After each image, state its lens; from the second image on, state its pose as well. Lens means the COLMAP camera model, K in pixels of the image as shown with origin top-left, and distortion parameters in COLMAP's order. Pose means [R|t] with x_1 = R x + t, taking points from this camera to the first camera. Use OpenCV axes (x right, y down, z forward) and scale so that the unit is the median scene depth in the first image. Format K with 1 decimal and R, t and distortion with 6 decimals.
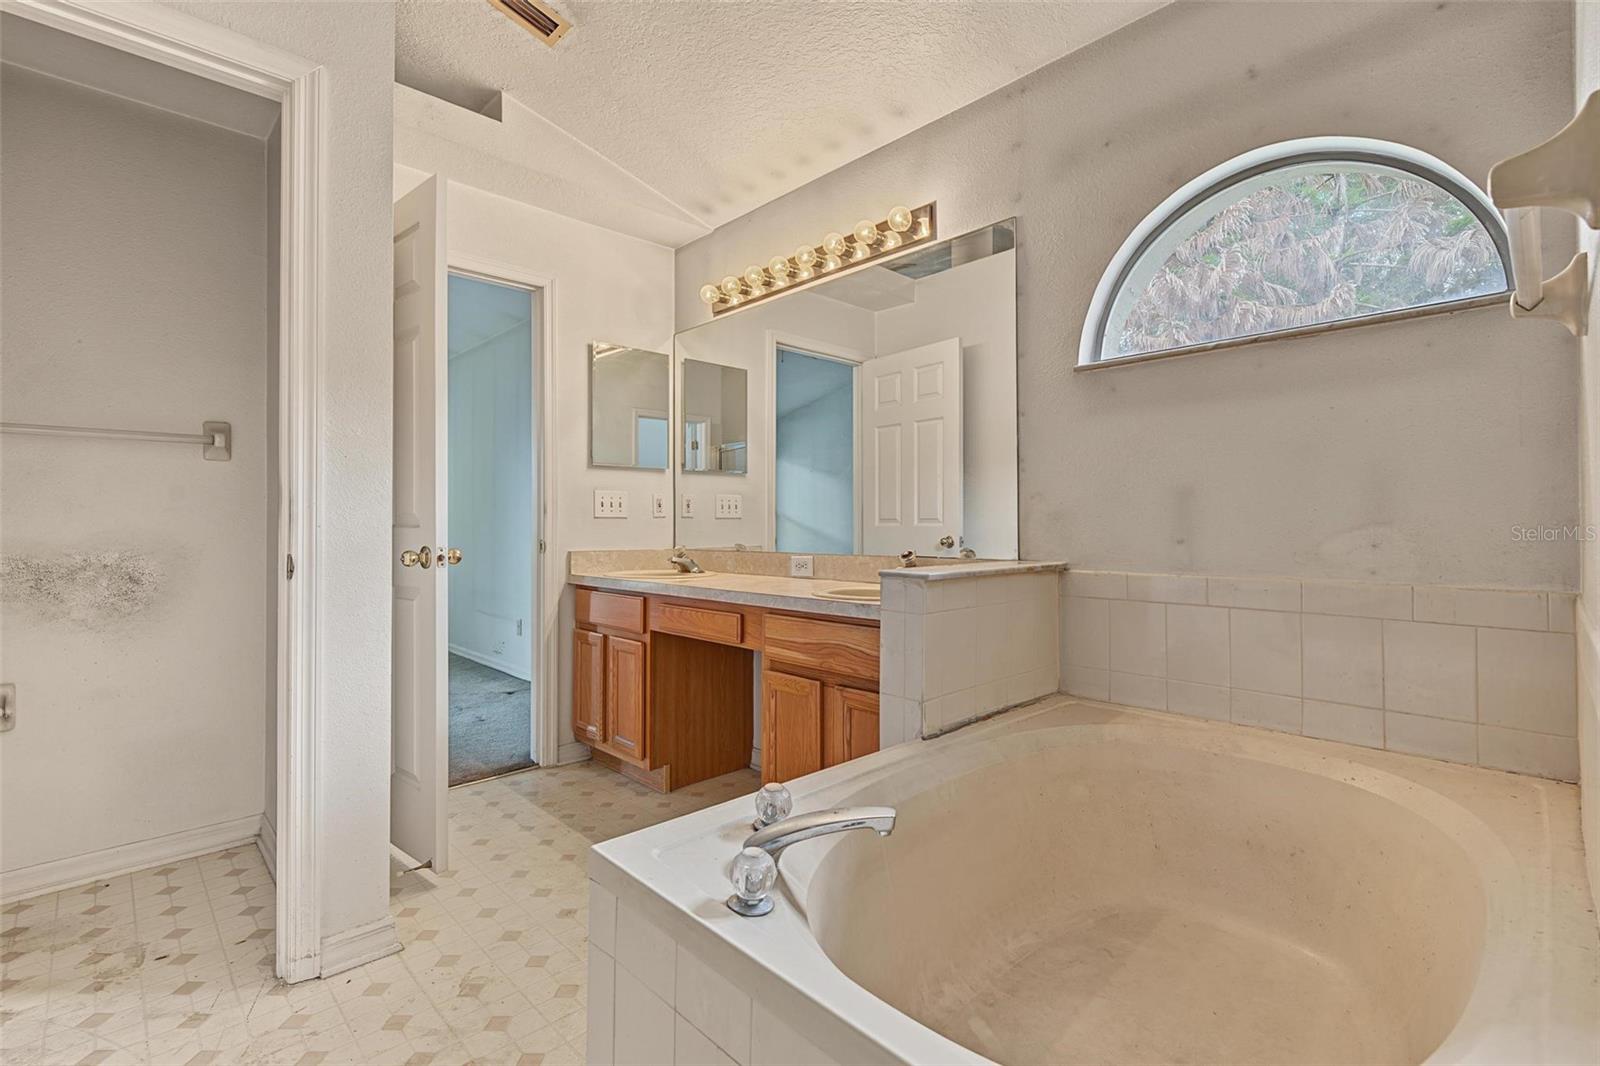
lens RADIAL K [[727.9, 0, 800.0], [0, 727.9, 533.0], [0, 0, 1]] dist [0.000659, 0.000049]
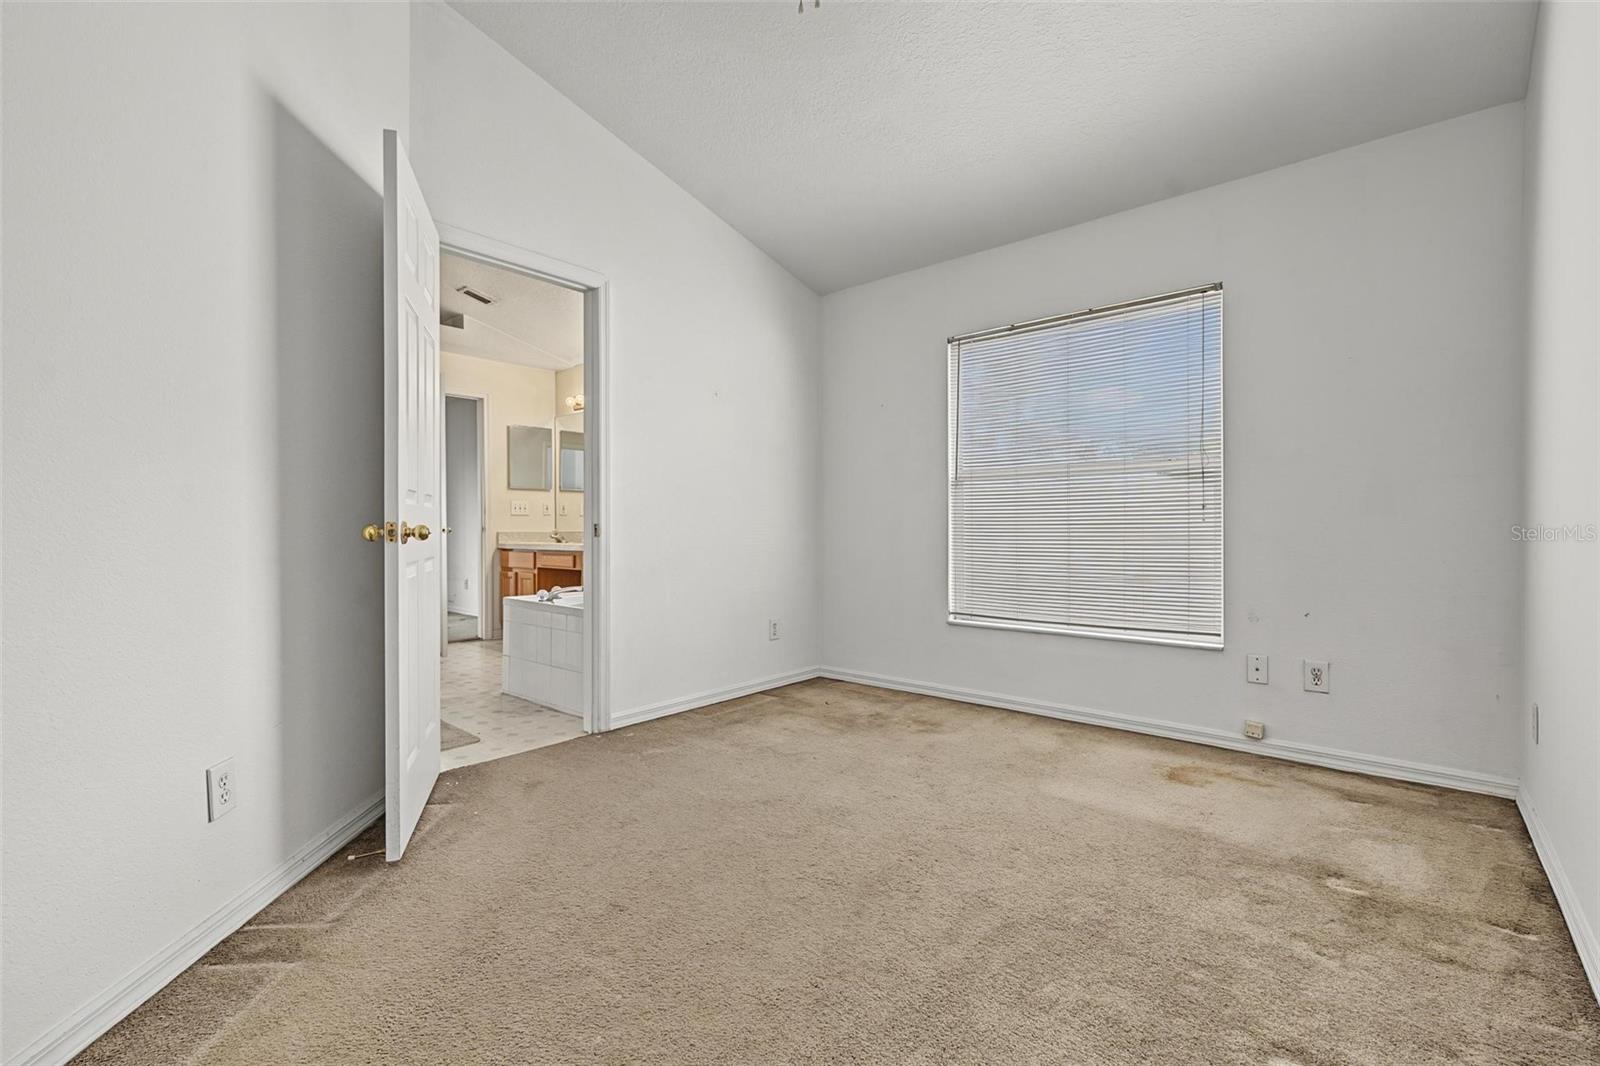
lens RADIAL K [[701.3, 0, 800.0], [0, 701.3, 533.0], [0, 0, 1]] dist [-0.000492, -0.000123]
pose [[0.994946, -0.007548, 0.100129, 0.308971], [0.007401, 0.999971, 0.001844, 0.029779], [-0.100140, -0.001094, 0.994973, -0.976854]]
